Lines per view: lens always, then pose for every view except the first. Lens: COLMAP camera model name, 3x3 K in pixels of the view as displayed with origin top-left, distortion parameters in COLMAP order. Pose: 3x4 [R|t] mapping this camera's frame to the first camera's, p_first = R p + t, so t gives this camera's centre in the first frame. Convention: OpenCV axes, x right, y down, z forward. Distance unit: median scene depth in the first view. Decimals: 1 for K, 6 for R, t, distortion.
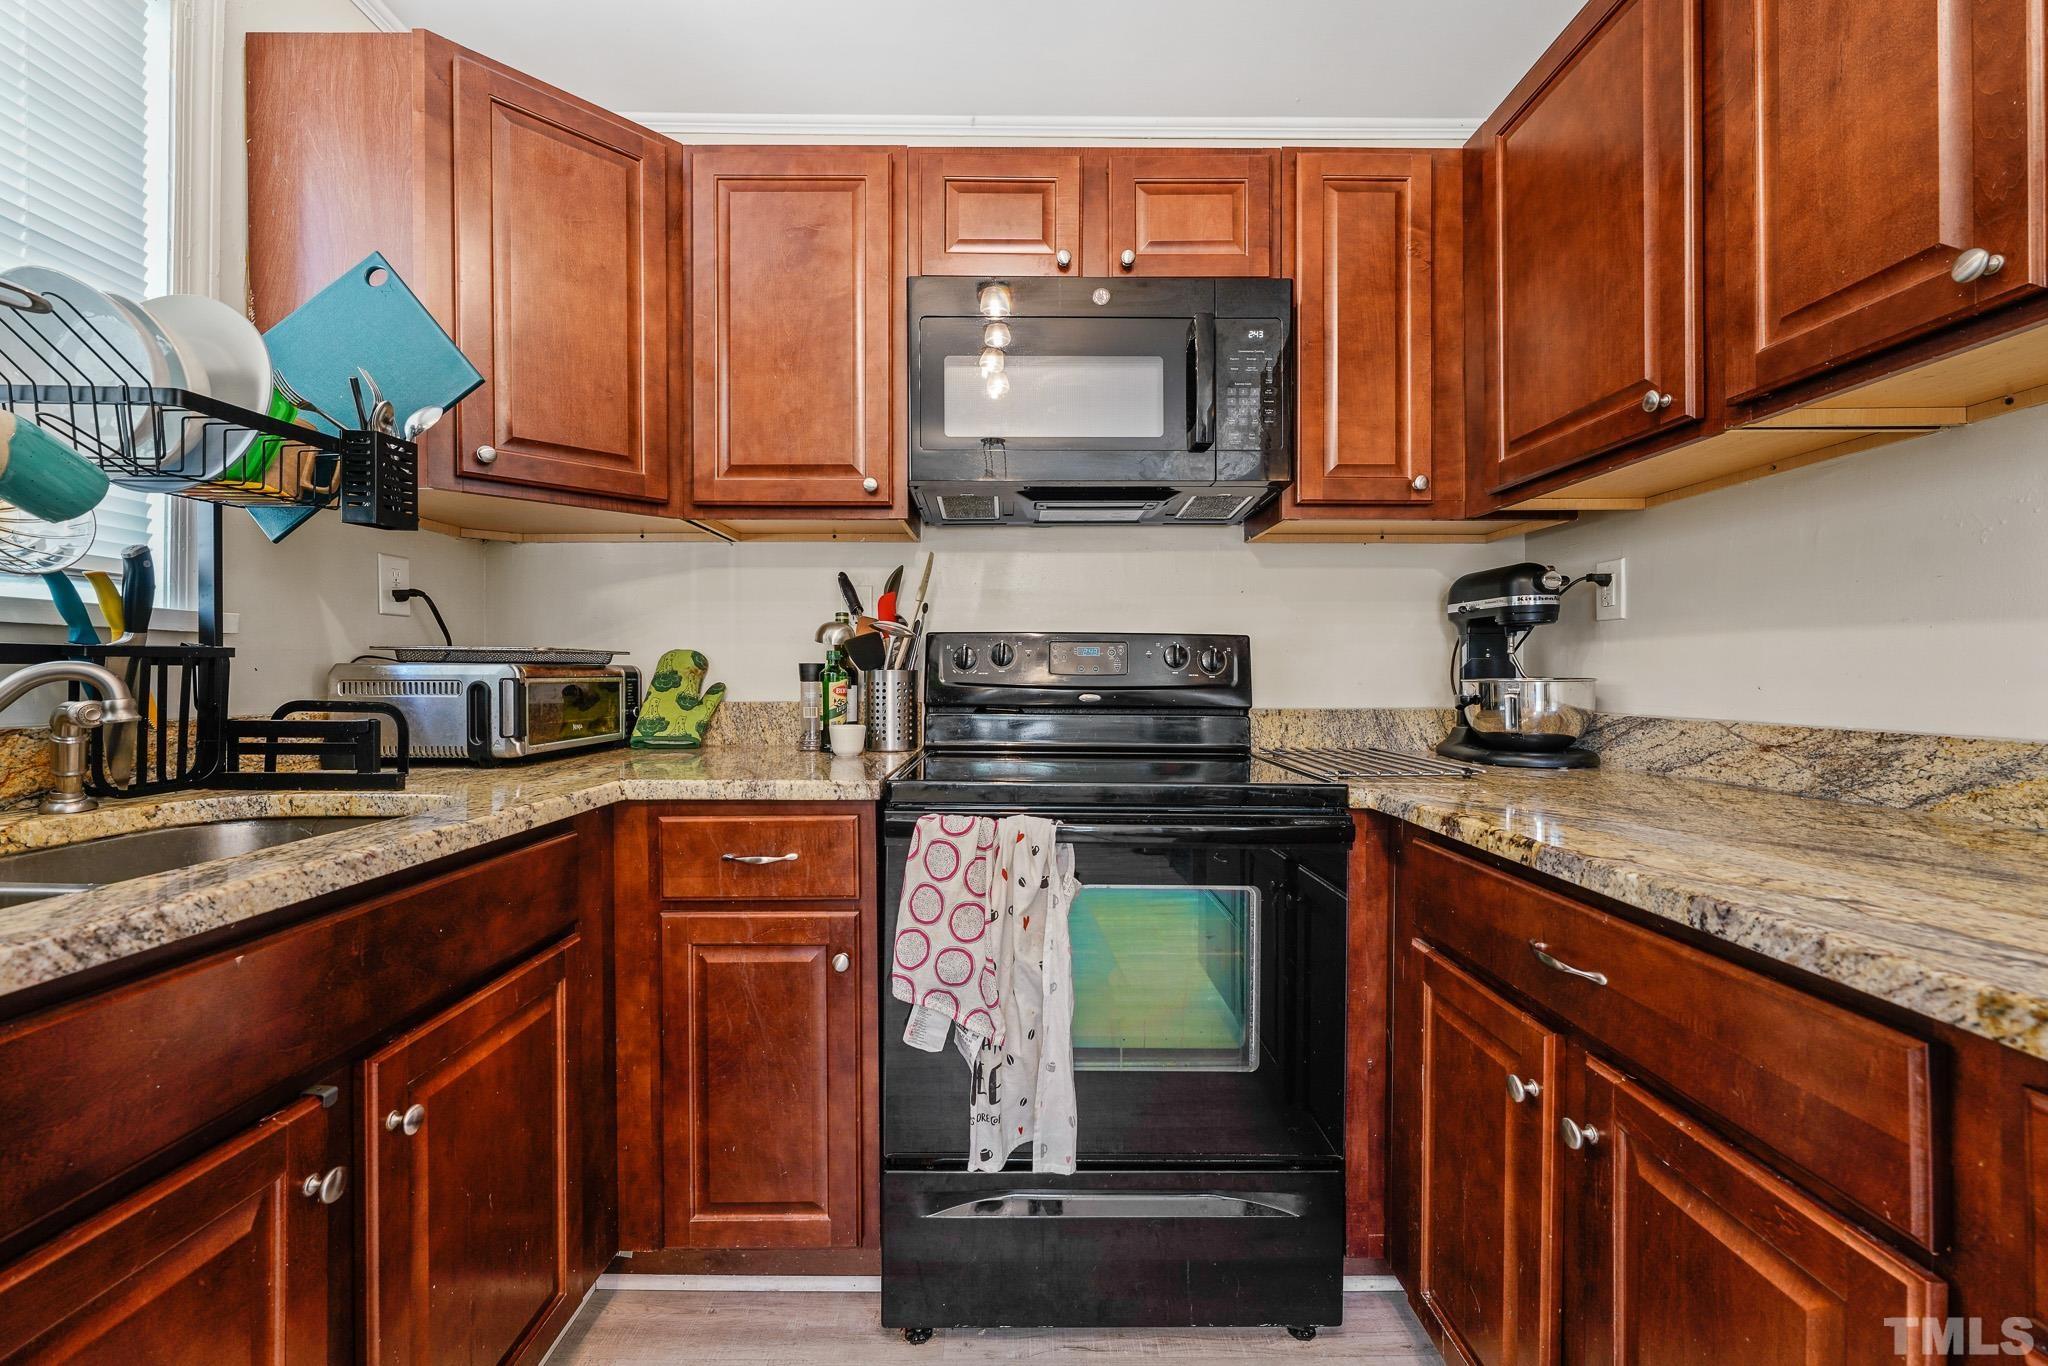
lens RADIAL K [[817.6, 0, 1020.4], [0, 817.6, 676.7], [0, 0, 1]] dist [-0.001223, -0.000204]
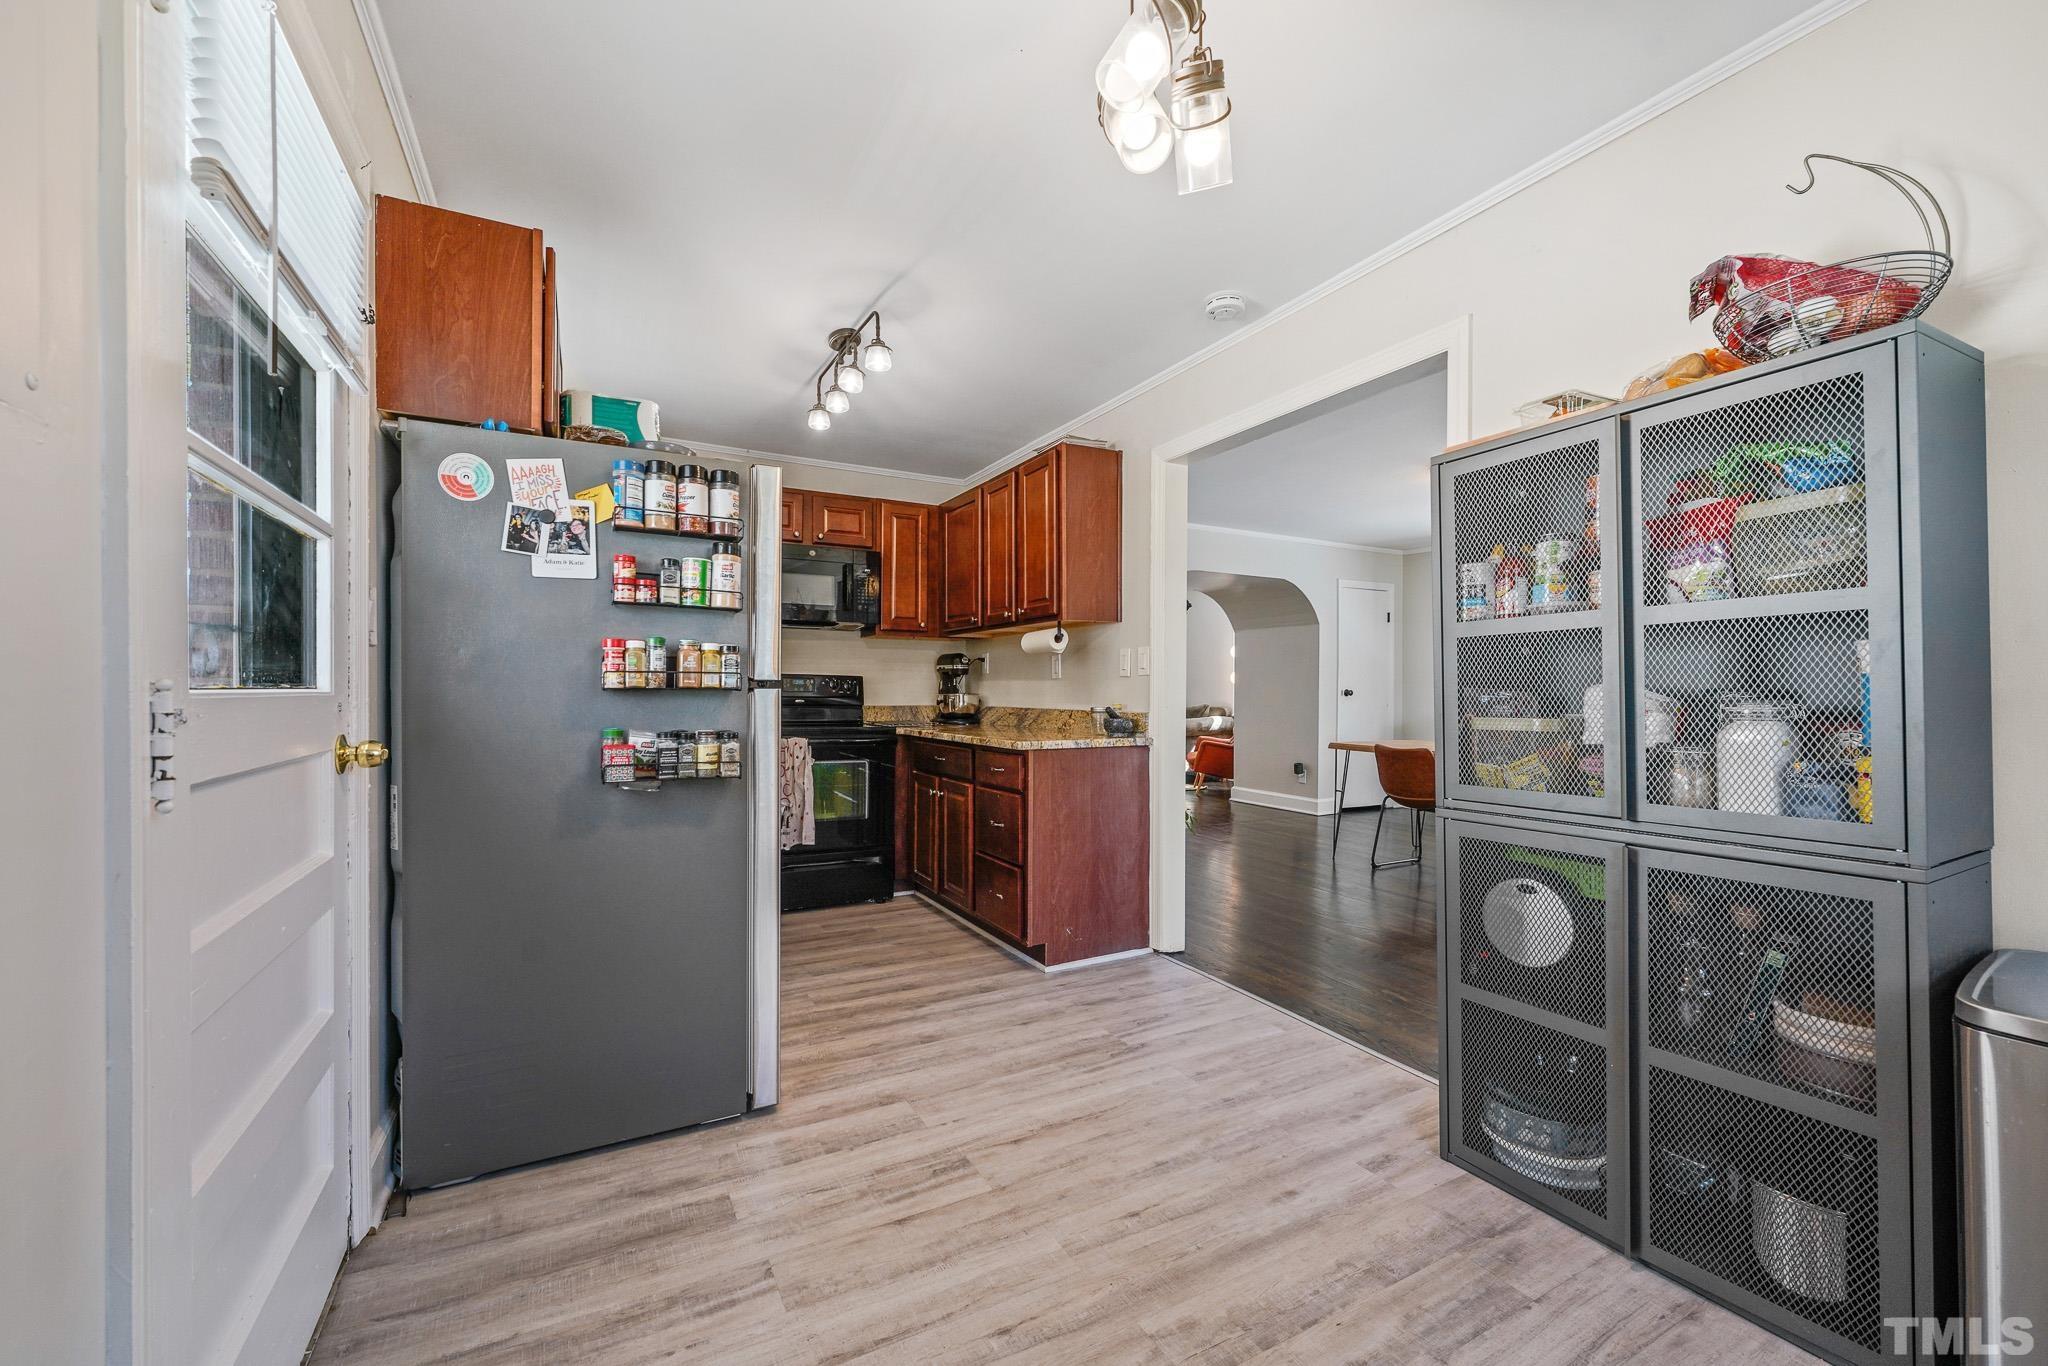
lens RADIAL K [[817.6, 0, 1020.4], [0, 817.6, 676.7], [0, 0, 1]] dist [-0.001223, -0.000204]
pose [[0.880767, 0.009218, 0.473460, -0.551300], [-0.001644, 0.999864, -0.016407, -0.011077], [-0.473547, 0.013672, 0.880662, -1.646908]]
